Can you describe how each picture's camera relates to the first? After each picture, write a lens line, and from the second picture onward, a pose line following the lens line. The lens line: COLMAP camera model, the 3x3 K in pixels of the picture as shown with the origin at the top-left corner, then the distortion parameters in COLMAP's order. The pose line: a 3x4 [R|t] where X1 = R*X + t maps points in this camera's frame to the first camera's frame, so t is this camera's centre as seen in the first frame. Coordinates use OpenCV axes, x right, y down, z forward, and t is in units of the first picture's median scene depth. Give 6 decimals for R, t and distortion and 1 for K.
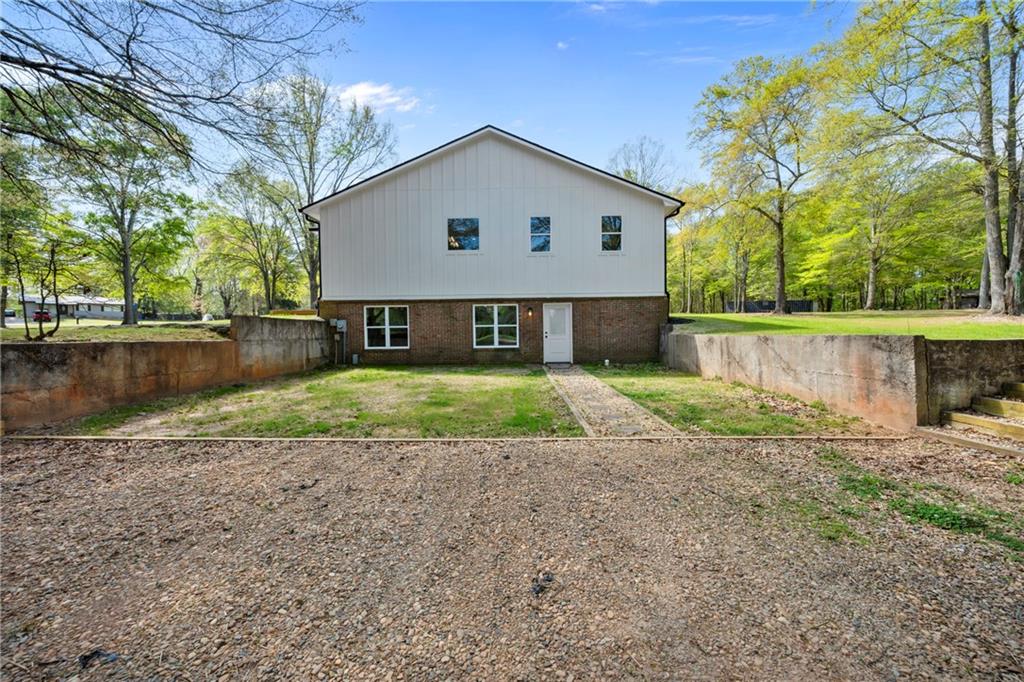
lens RADIAL K [[404.6, 0, 513.7], [0, 404.6, 337.7], [0, 0, 1]] dist [-0.002355, -0.000070]
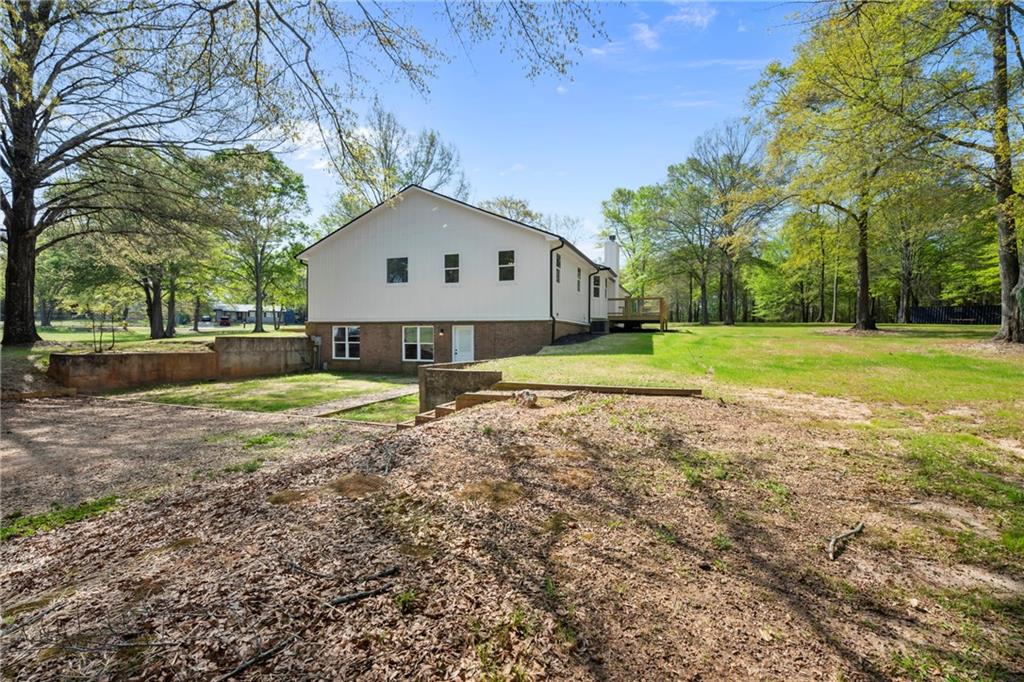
lens RADIAL K [[463.2, 0, 509.2], [0, 463.2, 339.7], [0, 0, 1]] dist [0.002114, 0.000207]
pose [[0.938965, 0.019291, -0.343471, 0.703898], [-0.022198, 0.999743, -0.004534, -0.040587], [0.343296, 0.011881, 0.939152, -0.236179]]
